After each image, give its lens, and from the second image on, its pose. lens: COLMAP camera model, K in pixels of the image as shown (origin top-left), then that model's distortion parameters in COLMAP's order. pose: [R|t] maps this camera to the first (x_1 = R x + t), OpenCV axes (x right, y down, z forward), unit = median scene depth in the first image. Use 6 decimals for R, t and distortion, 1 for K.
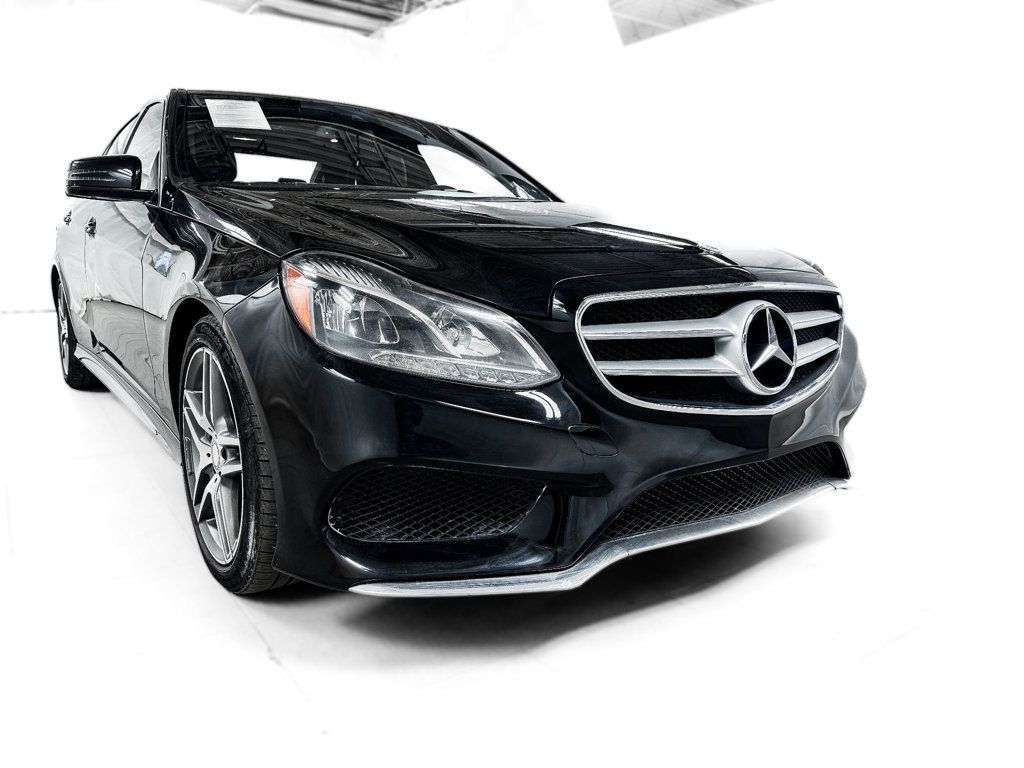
lens RADIAL K [[724.5, 0, 506.7], [0, 724.5, 383.4], [0, 0, 1]] dist [0.026380, -0.019429]
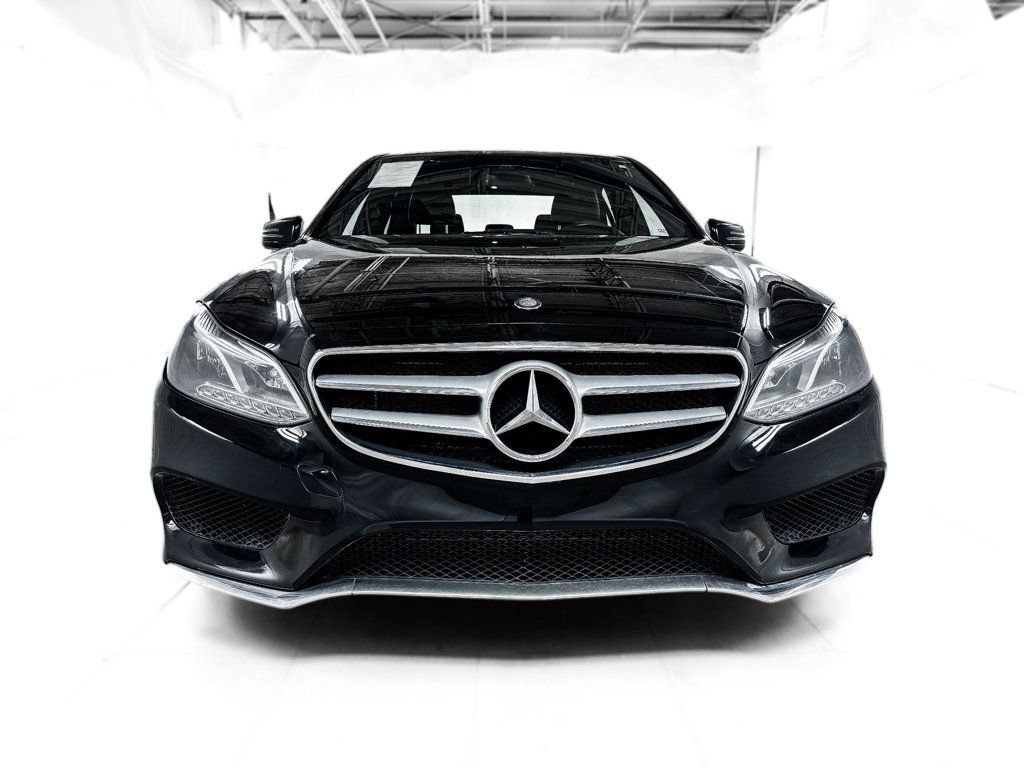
lens RADIAL K [[724.5, 0, 503.4], [0, 724.5, 384.2], [0, 0, 1]] dist [0.026380, -0.019429]
pose [[0.828330, 0.081110, -0.554339, 0.548280], [-0.091217, 0.995787, 0.009399, -0.058401], [0.552765, 0.042780, 0.832238, 0.129061]]
